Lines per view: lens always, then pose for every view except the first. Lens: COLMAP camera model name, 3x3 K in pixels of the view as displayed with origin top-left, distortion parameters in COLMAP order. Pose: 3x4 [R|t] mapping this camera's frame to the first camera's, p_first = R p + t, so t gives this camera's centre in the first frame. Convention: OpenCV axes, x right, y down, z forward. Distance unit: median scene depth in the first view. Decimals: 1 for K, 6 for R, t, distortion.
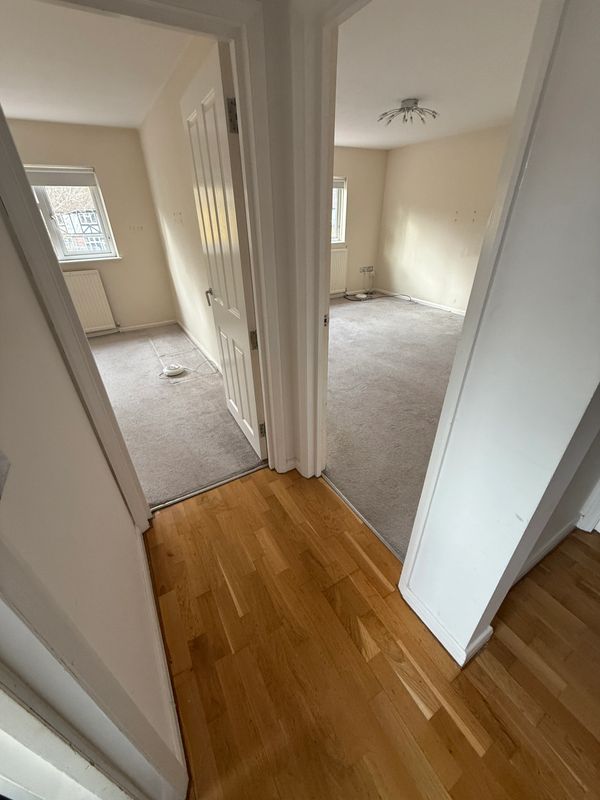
lens RADIAL K [[320.2, 0, 302.0], [0, 320.2, 398.3], [0, 0, 1]] dist [-0.002998, 0.001380]
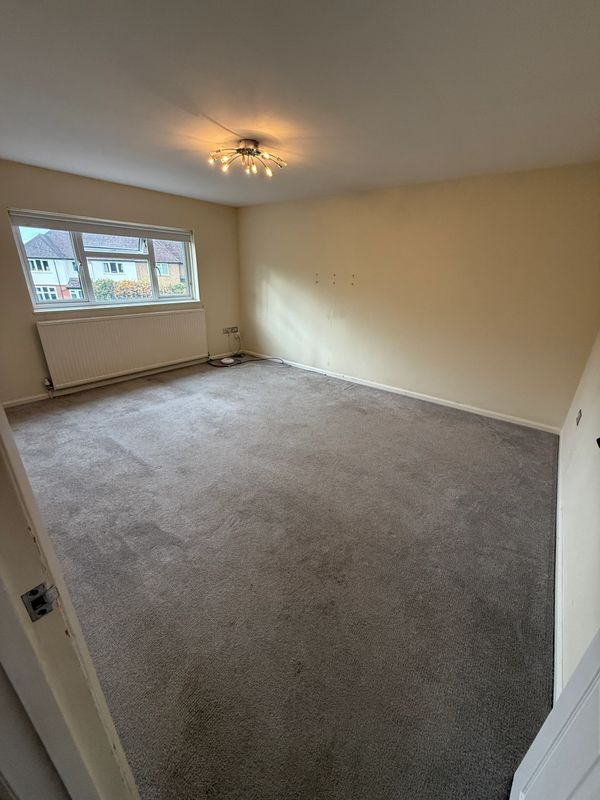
lens RADIAL K [[320.2, 0, 300.6], [0, 320.2, 401.6], [0, 0, 1]] dist [-0.002998, 0.001380]
pose [[0.931417, -0.096764, 0.350855, 0.067482], [0.142424, 0.984038, -0.106703, -0.112170], [-0.334929, 0.149355, 0.930331, 0.184467]]
